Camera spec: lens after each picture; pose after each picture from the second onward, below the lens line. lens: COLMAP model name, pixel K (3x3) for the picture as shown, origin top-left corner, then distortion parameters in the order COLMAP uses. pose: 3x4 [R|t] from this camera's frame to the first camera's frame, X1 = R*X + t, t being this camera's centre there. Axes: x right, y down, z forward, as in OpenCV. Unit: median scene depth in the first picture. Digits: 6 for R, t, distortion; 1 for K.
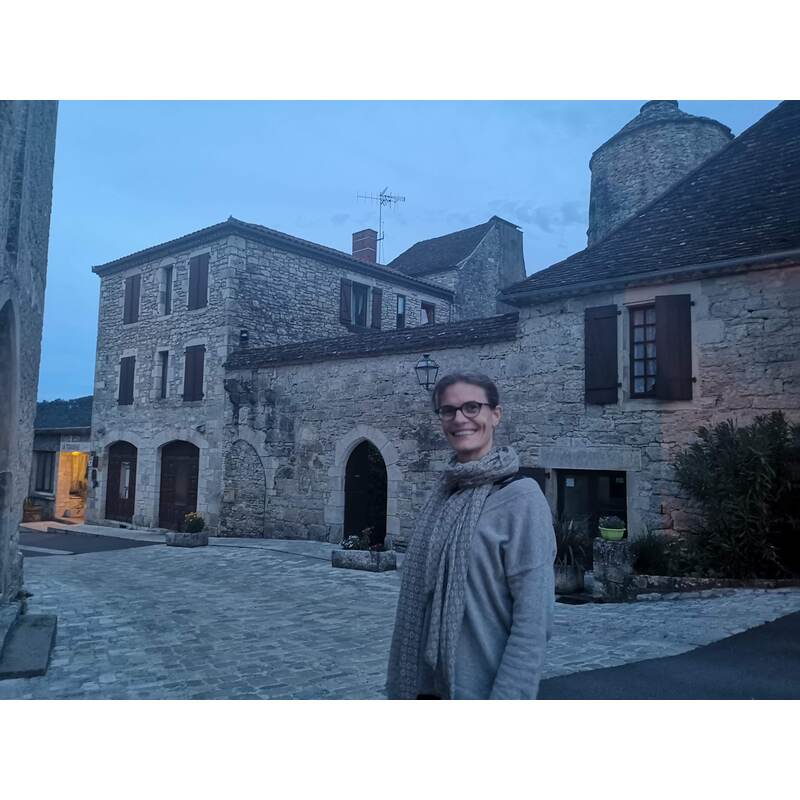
lens RADIAL K [[614.4, 0, 400.0], [0, 614.4, 400.0], [0, 0, 1]] dist [0.056139, -0.056001]
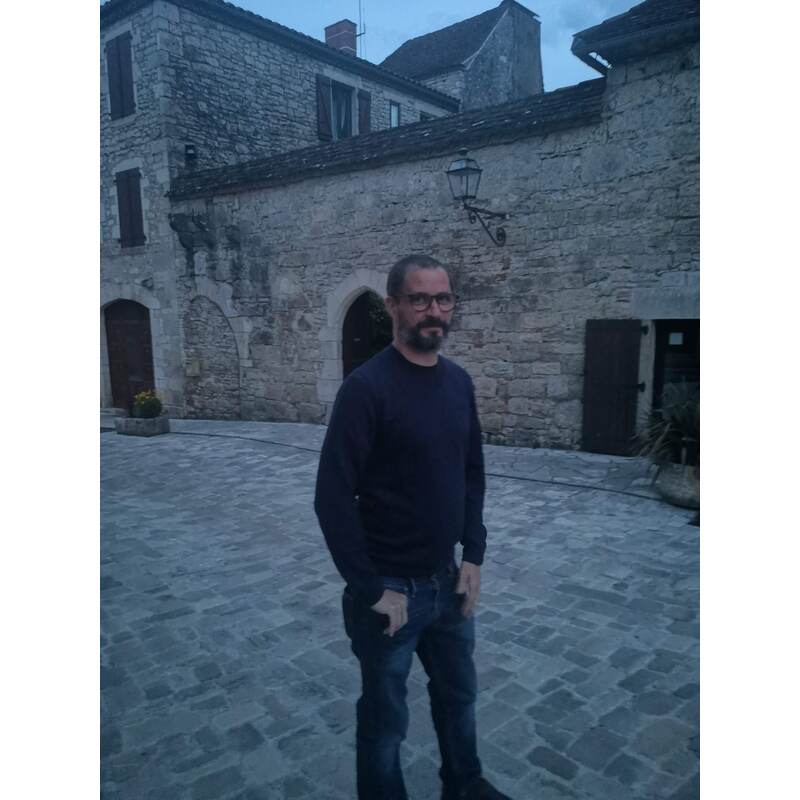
lens RADIAL K [[607.3, 0, 398.1], [0, 607.3, 403.0], [0, 0, 1]] dist [0.062867, -0.057612]
pose [[0.999032, -0.034194, 0.027679, -0.038594], [0.026876, 0.972500, 0.231346, 0.024893], [-0.034828, -0.230378, 0.972478, 0.225119]]
